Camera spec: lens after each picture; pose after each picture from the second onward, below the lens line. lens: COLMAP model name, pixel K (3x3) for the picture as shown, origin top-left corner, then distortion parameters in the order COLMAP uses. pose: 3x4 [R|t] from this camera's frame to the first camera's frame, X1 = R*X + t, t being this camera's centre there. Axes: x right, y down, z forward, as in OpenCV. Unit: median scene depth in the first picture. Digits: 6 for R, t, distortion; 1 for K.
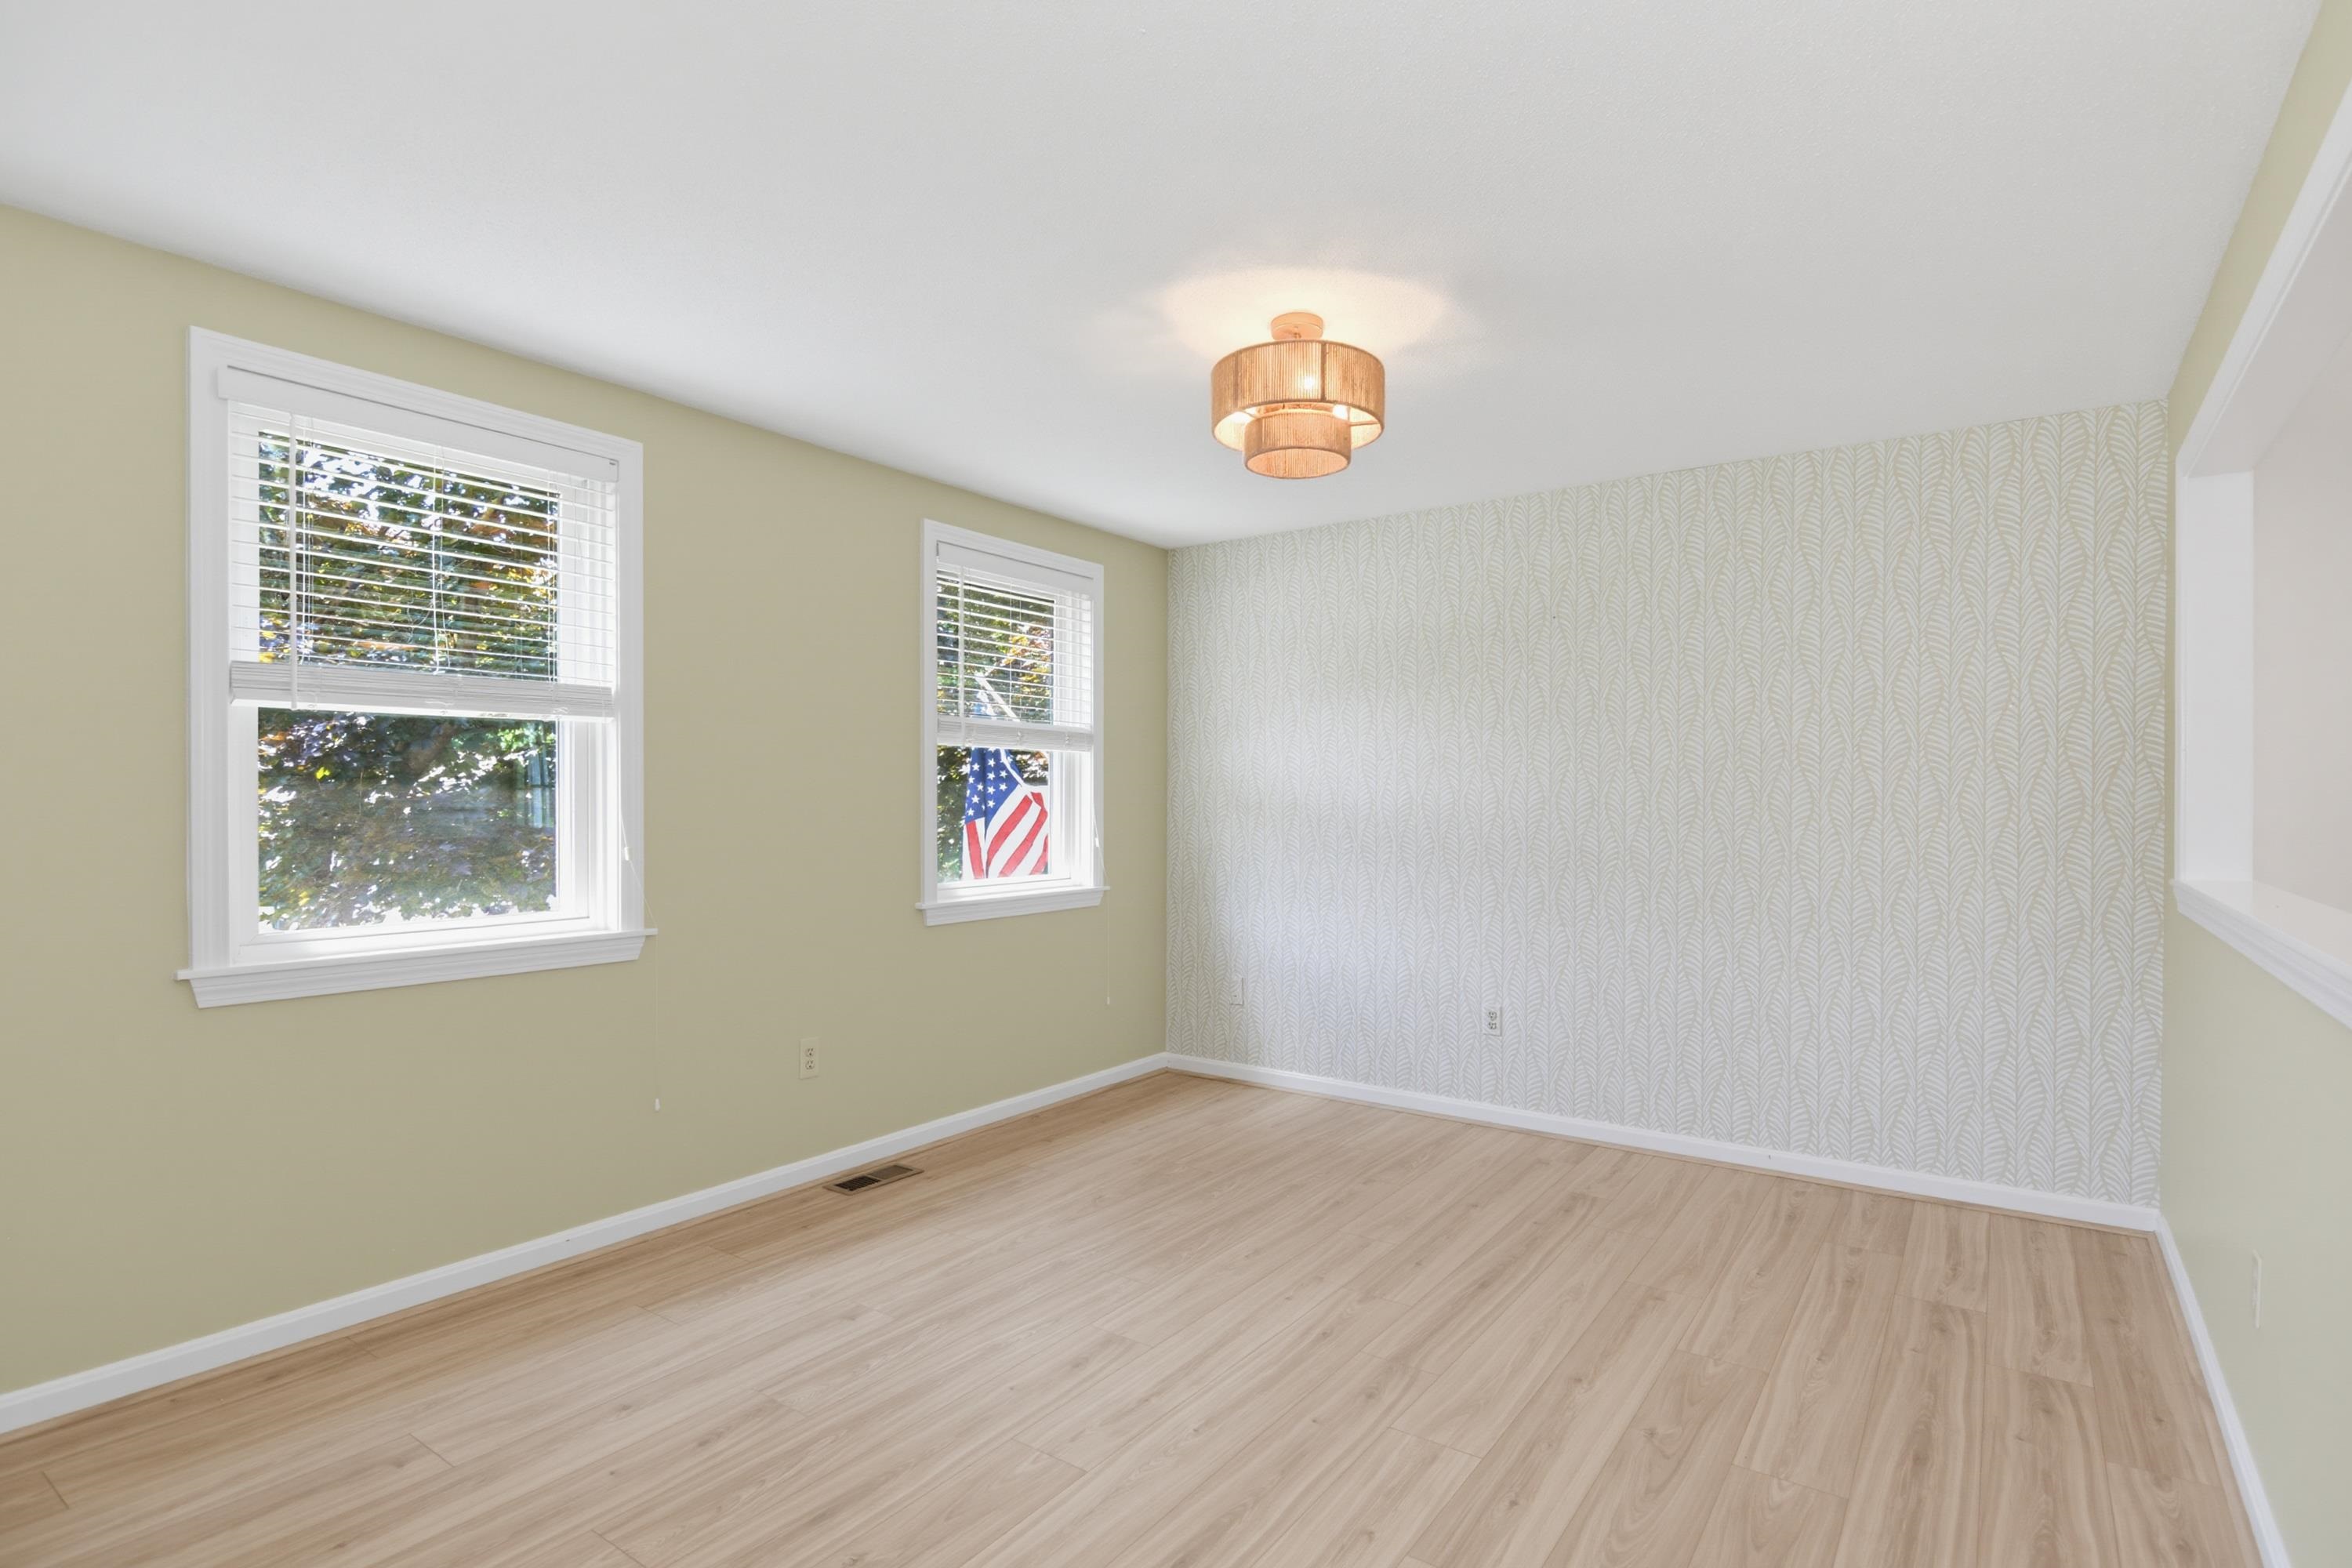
lens RADIAL K [[1170.8, 0, 1183.6], [0, 1170.8, 792.1], [0, 0, 1]] dist [0.012317, -0.013527]
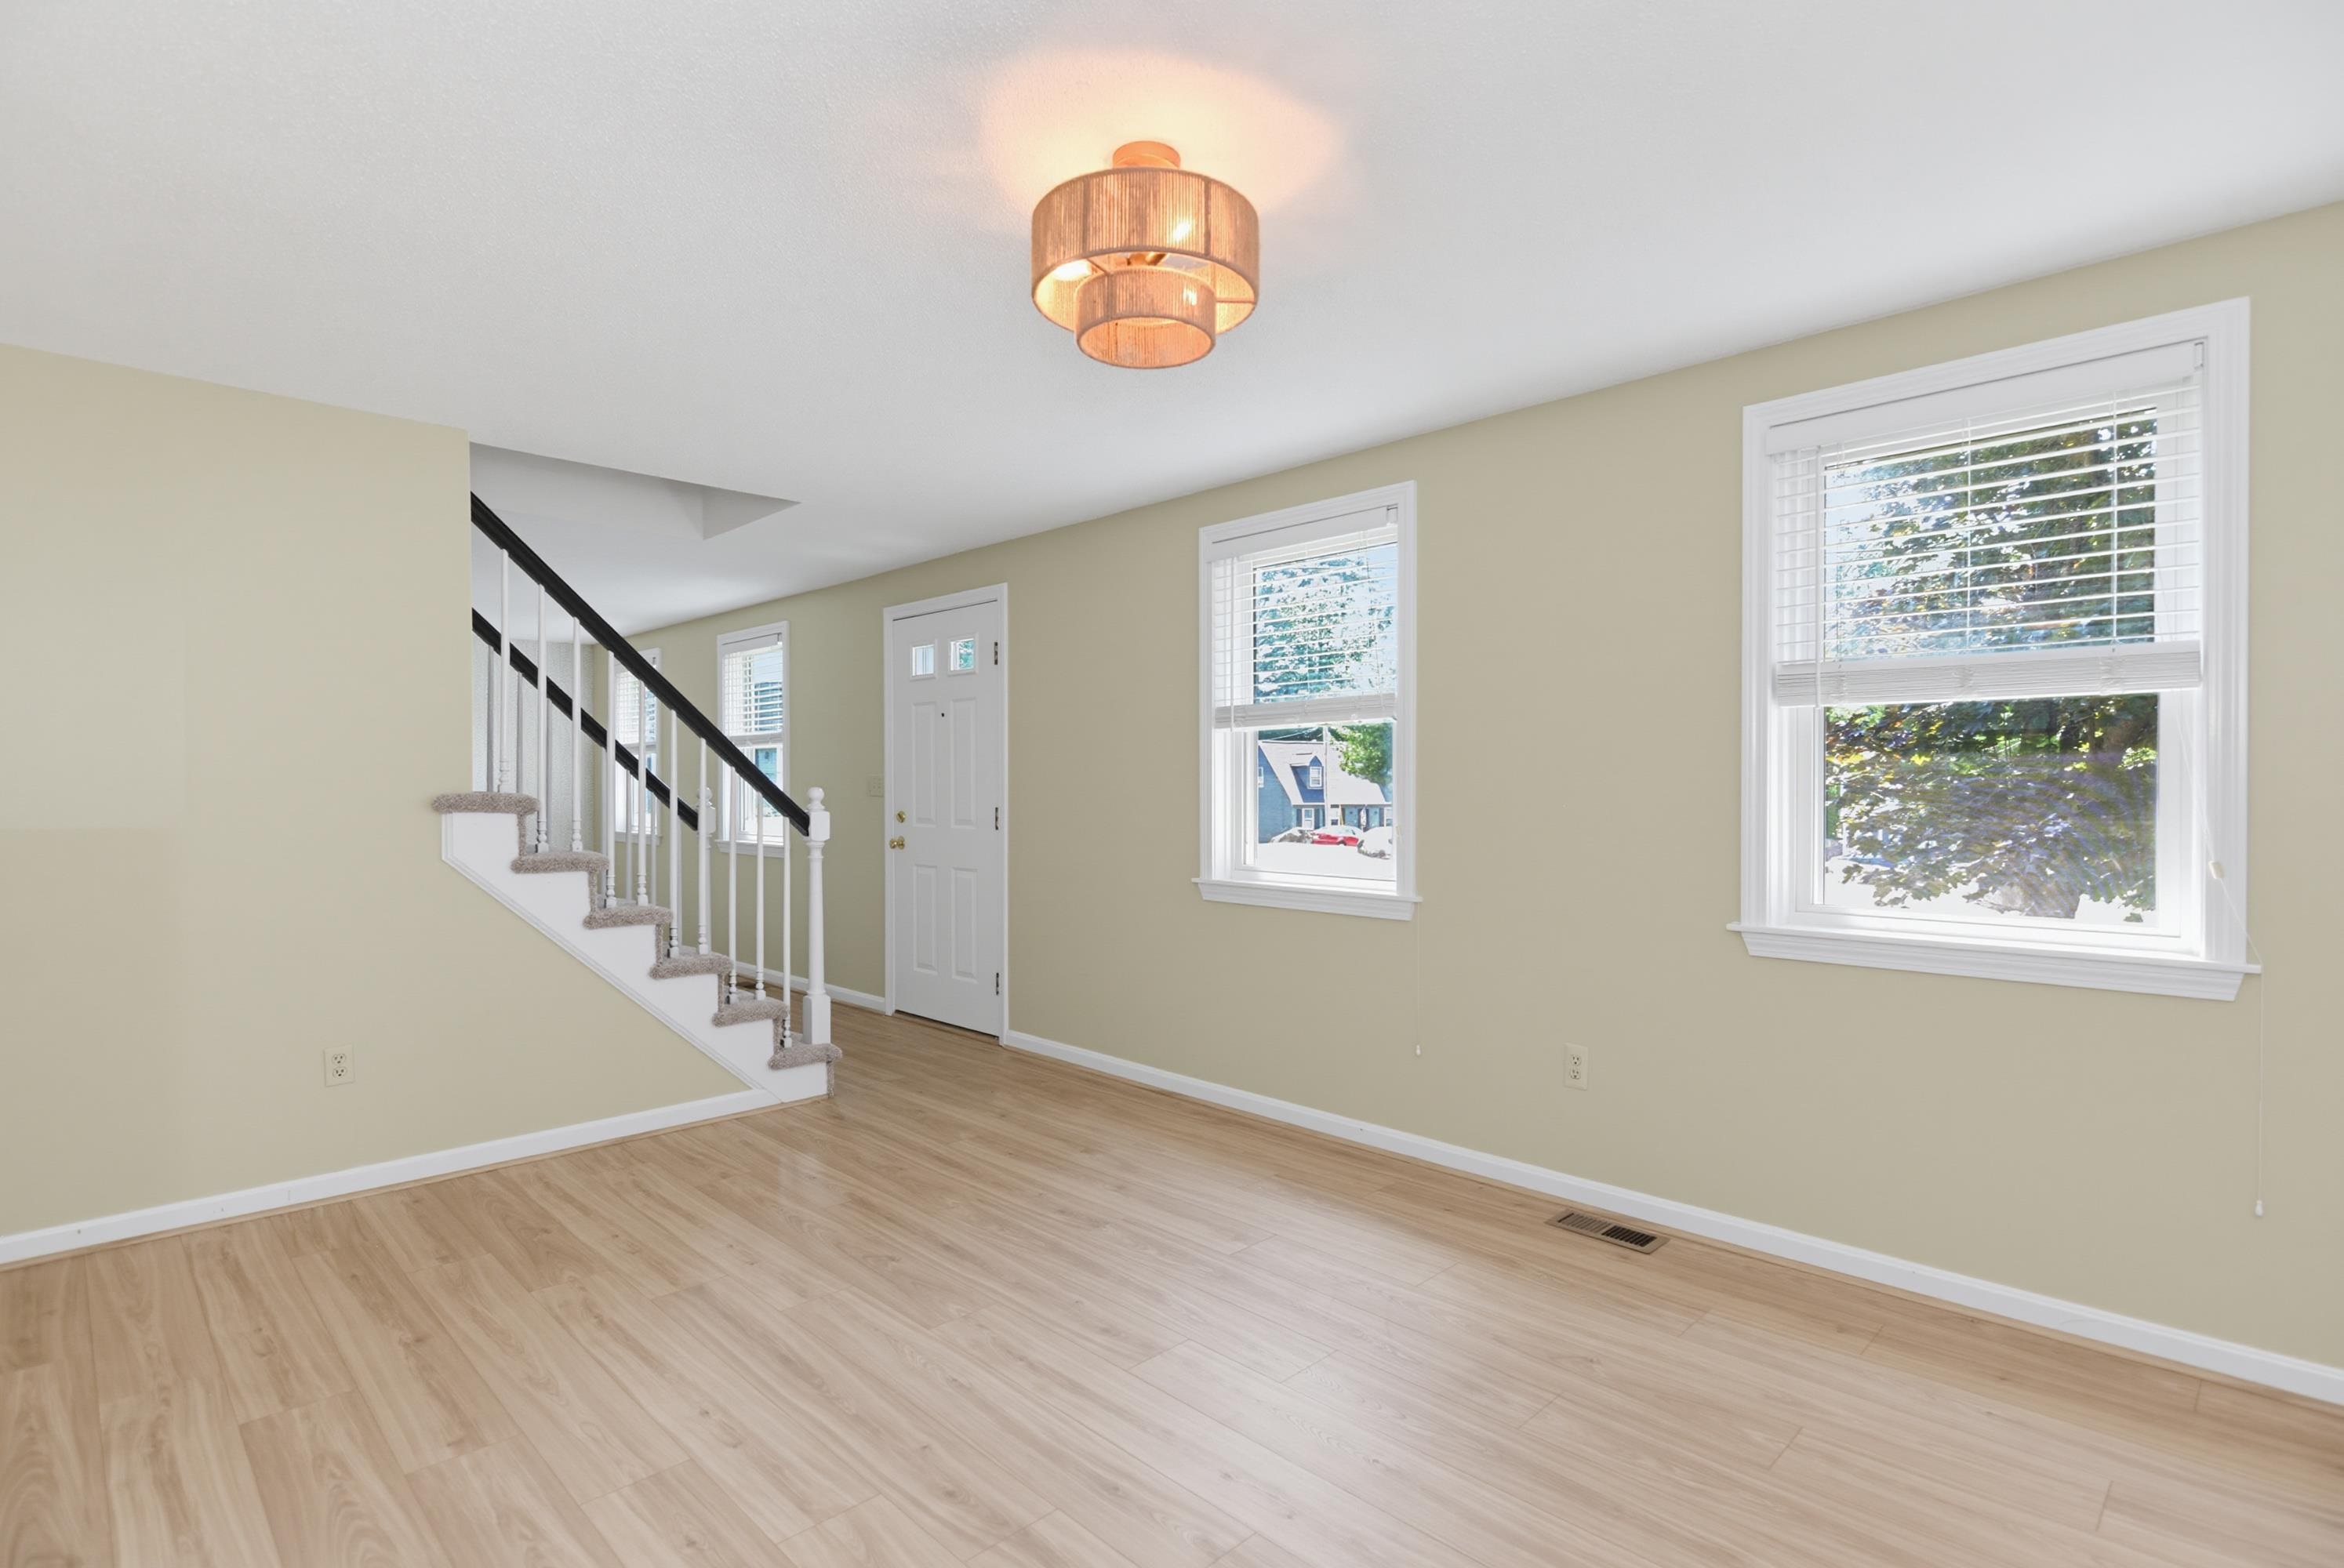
lens RADIAL K [[1123.4, 0, 1175.5], [0, 1123.4, 769.1], [0, 0, 1]] dist [0.012903, -0.012770]
pose [[-0.174932, -0.017686, -0.984422, 0.691120], [0.008779, 0.999771, -0.019522, 0.009565], [0.984541, -0.012057, -0.174737, 0.966458]]
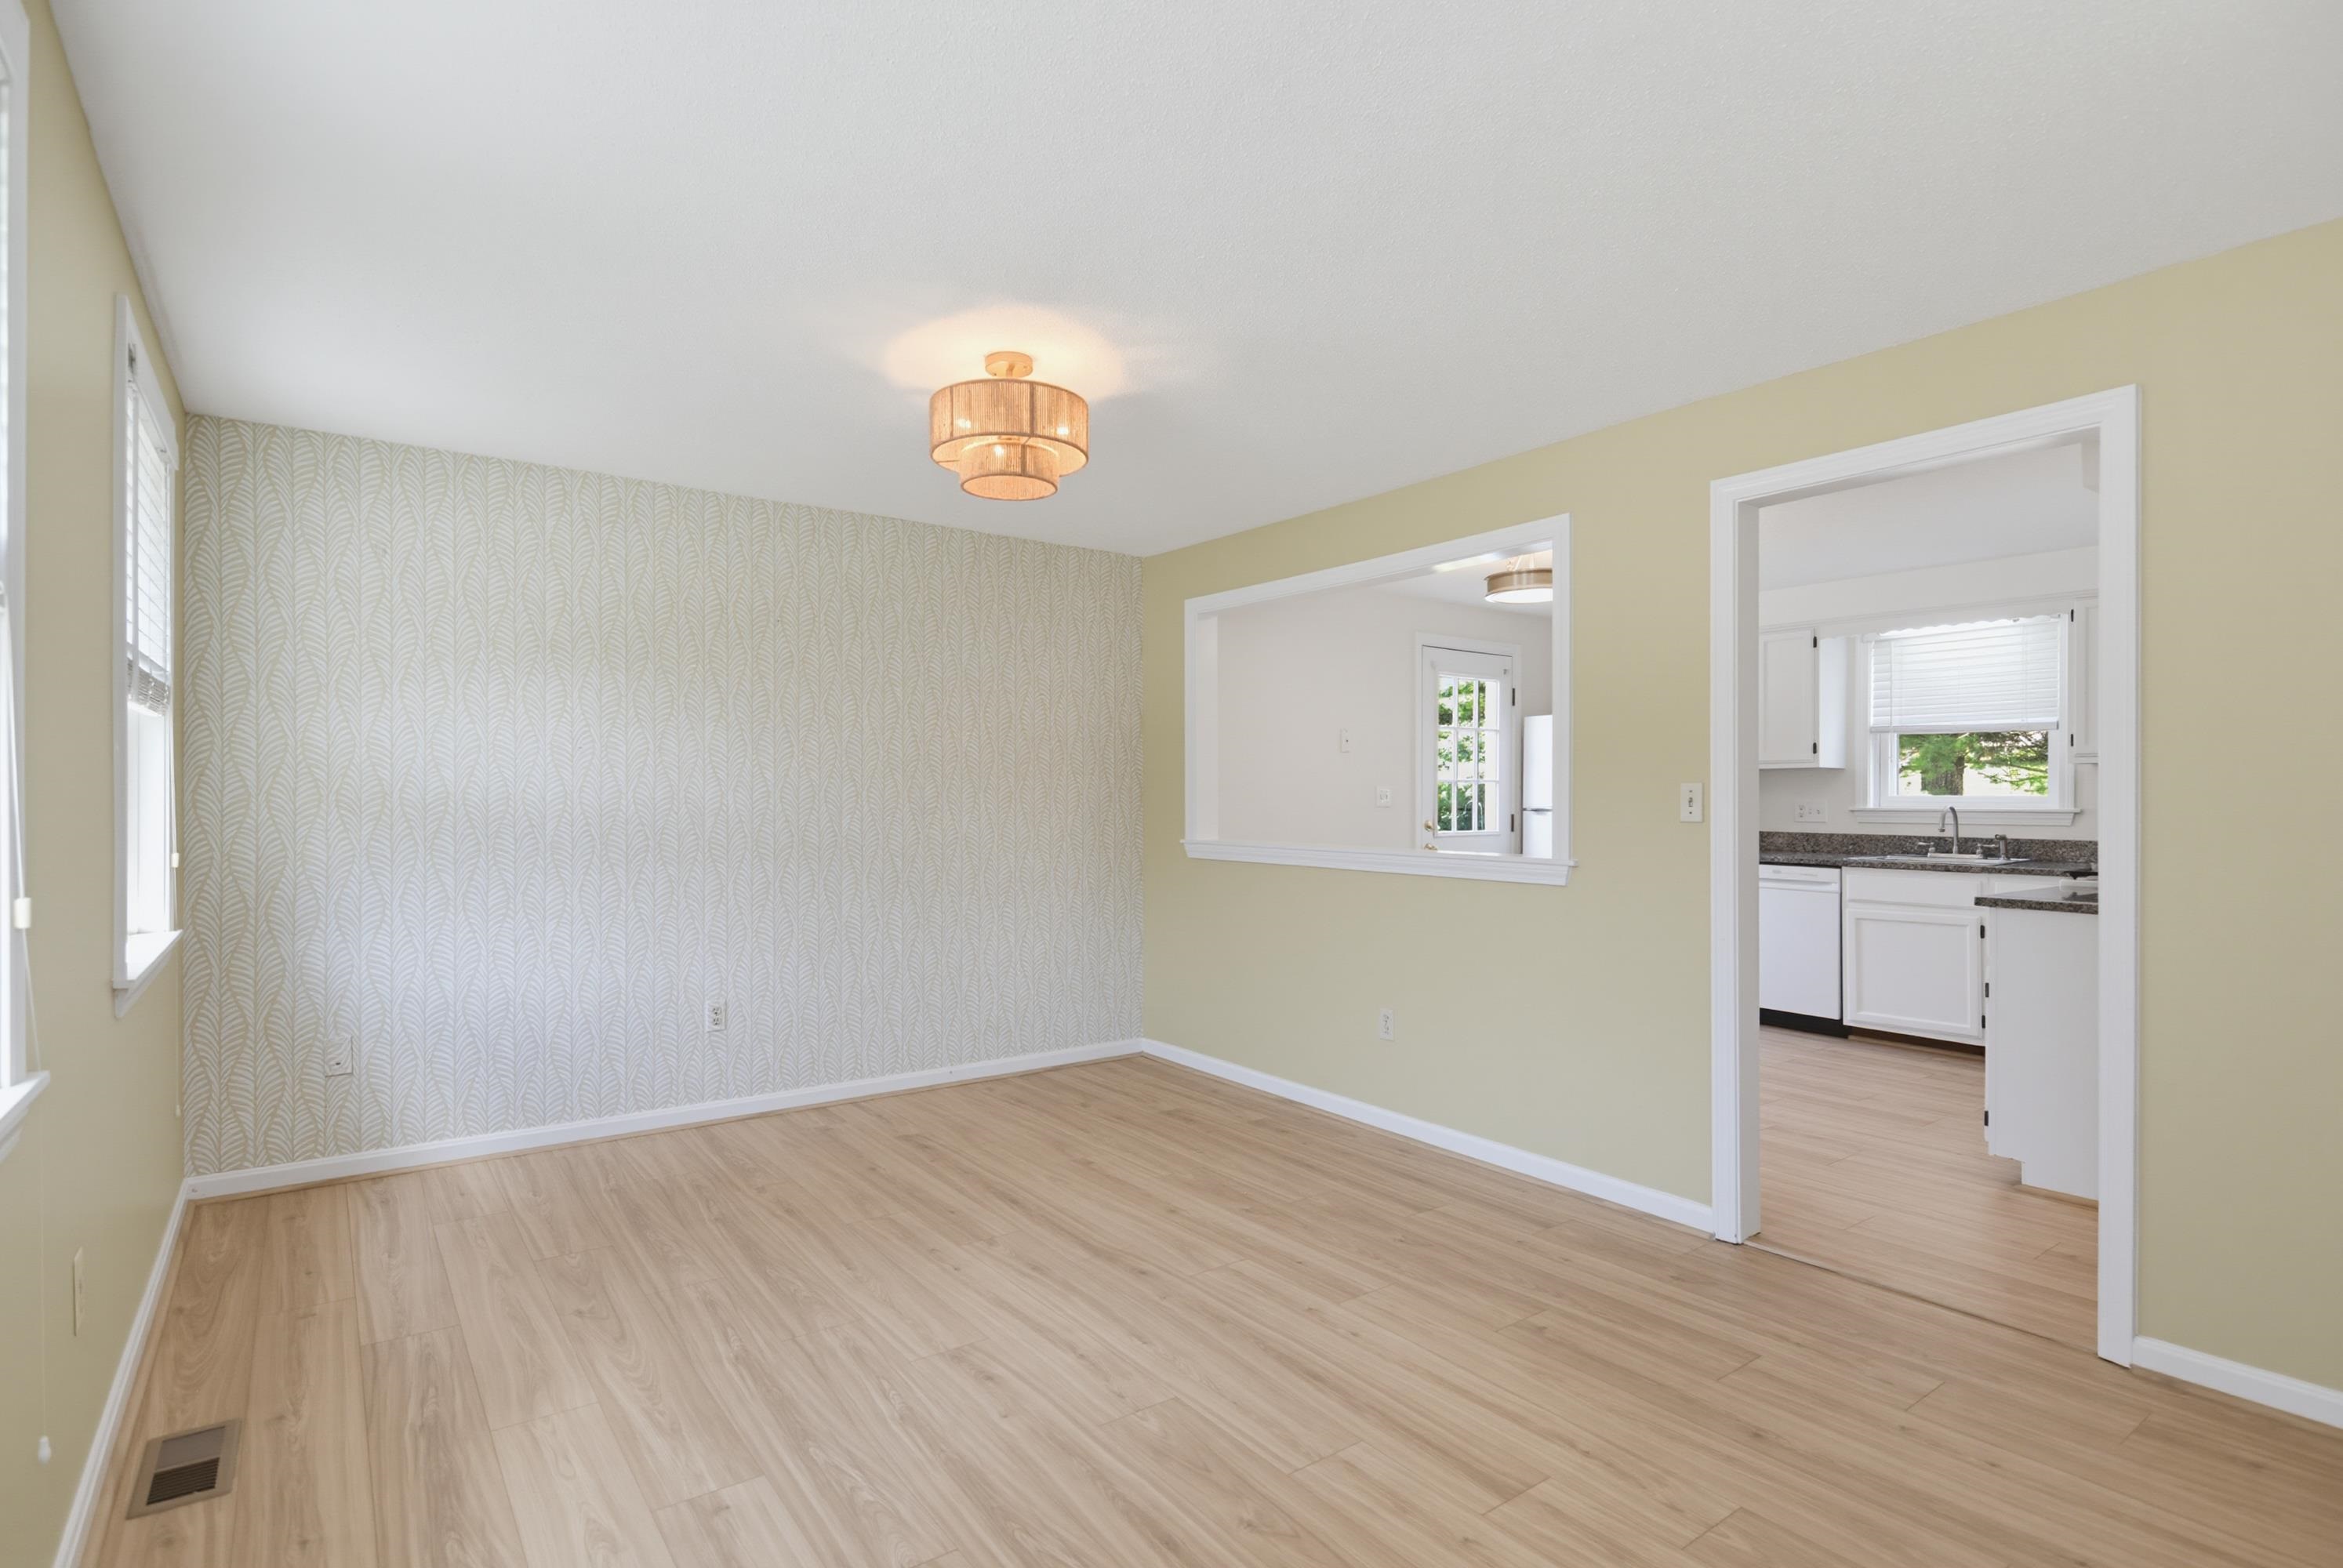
lens RADIAL K [[1166.2, 0, 1179.1], [0, 1166.2, 792.1], [0, 0, 1]] dist [0.012317, -0.013527]
pose [[0.302886, 0.003926, 0.953019, -0.751759], [-0.008615, 0.999962, -0.001381, 0.003260], [-0.952988, -0.007792, 0.302908, 0.437226]]
